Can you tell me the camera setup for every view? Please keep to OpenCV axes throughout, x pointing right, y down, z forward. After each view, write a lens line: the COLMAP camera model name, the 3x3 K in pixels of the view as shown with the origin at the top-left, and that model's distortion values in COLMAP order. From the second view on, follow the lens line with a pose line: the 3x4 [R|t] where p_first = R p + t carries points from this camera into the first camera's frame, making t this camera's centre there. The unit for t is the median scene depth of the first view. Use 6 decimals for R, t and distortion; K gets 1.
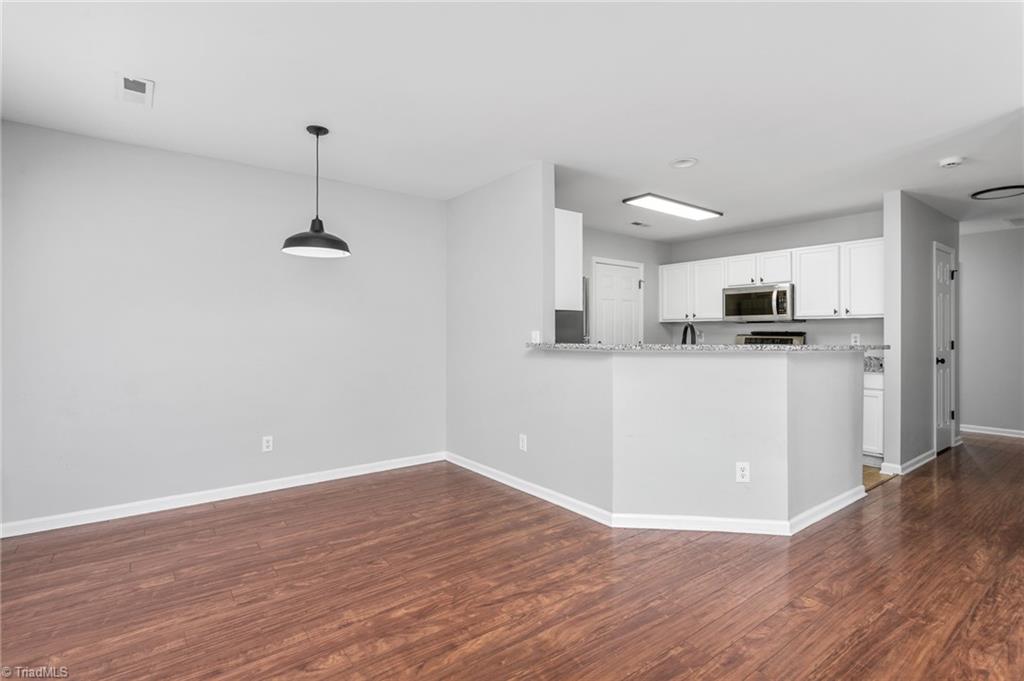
lens RADIAL K [[495.3, 0, 518.5], [0, 495.3, 331.8], [0, 0, 1]] dist [0.000400, 0.001404]
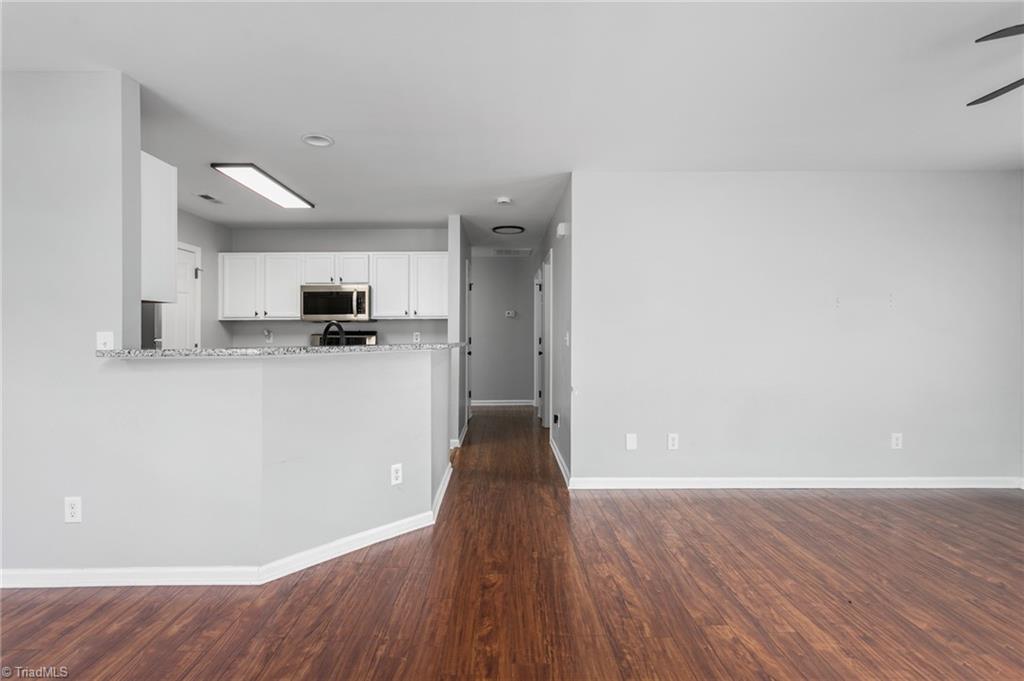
lens RADIAL K [[495.3, 0, 503.0], [0, 495.3, 337.3], [0, 0, 1]] dist [0.000400, 0.001404]
pose [[0.608839, -0.013052, 0.793186, -0.189897], [0.002947, 0.999895, 0.014192, -0.001781], [-0.793288, -0.006303, 0.608814, 0.228759]]
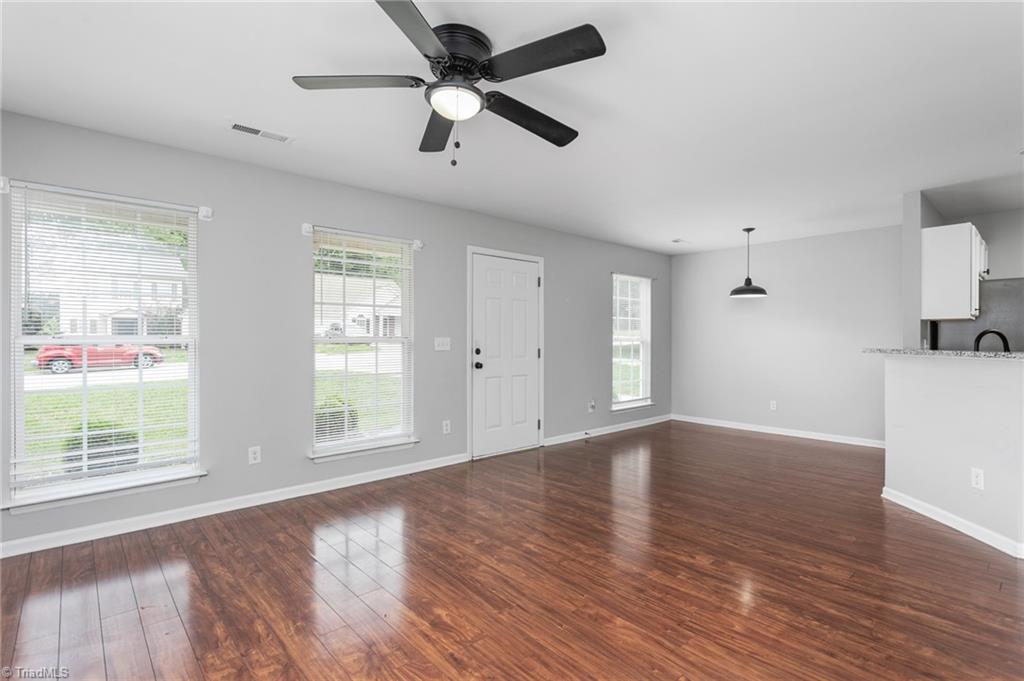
lens RADIAL K [[495.3, 0, 510.2], [0, 495.3, 340.6], [0, 0, 1]] dist [0.000400, 0.001404]
pose [[0.069352, 0.002498, -0.997589, 1.345804], [-0.003025, 0.999993, 0.002294, 0.004158], [0.997588, 0.002859, 0.069359, -0.013574]]
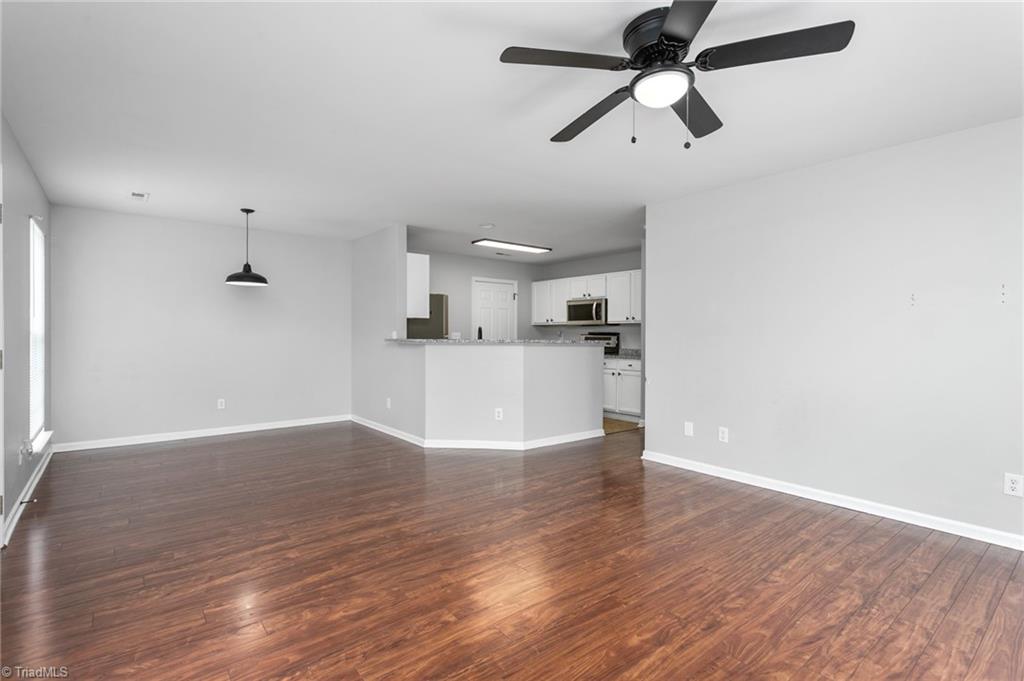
lens RADIAL K [[495.3, 0, 521.7], [0, 495.3, 334.1], [0, 0, 1]] dist [0.000400, 0.001404]
pose [[0.999585, 0.002288, 0.028718, 0.467286], [-0.002390, 0.999991, 0.003537, 0.001039], [-0.028709, -0.003604, 0.999581, -0.691481]]
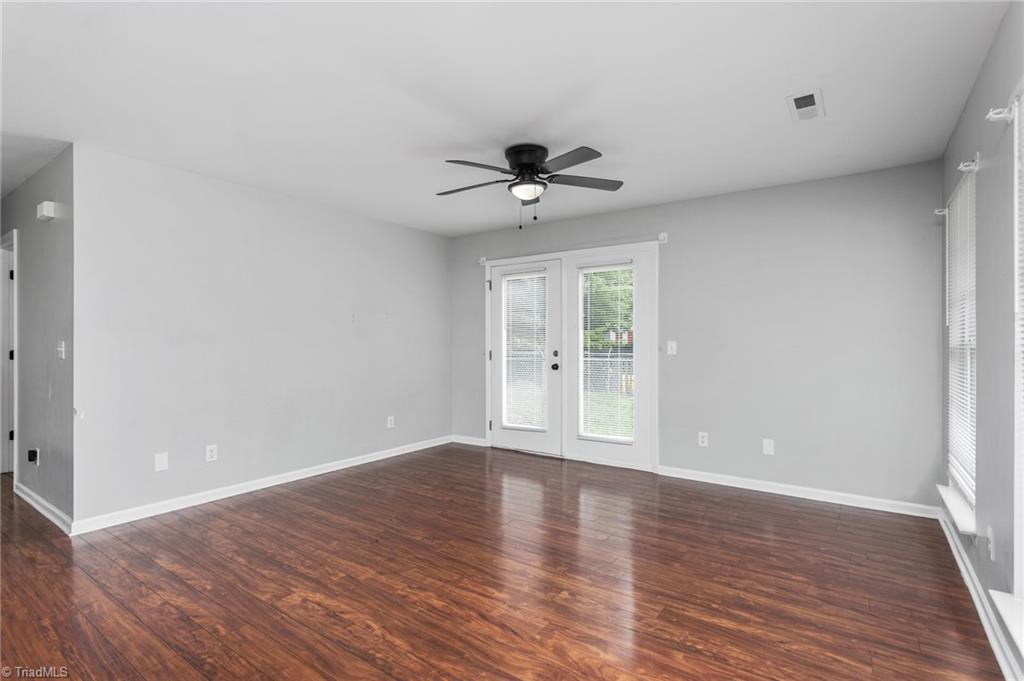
lens RADIAL K [[495.3, 0, 515.1], [0, 495.3, 346.9], [0, 0, 1]] dist [0.000400, 0.001404]
pose [[-0.292509, -0.017803, 0.956097, -0.315395], [0.000231, 0.999825, 0.018688, -0.002882], [-0.956263, 0.005687, -0.292454, 0.287310]]
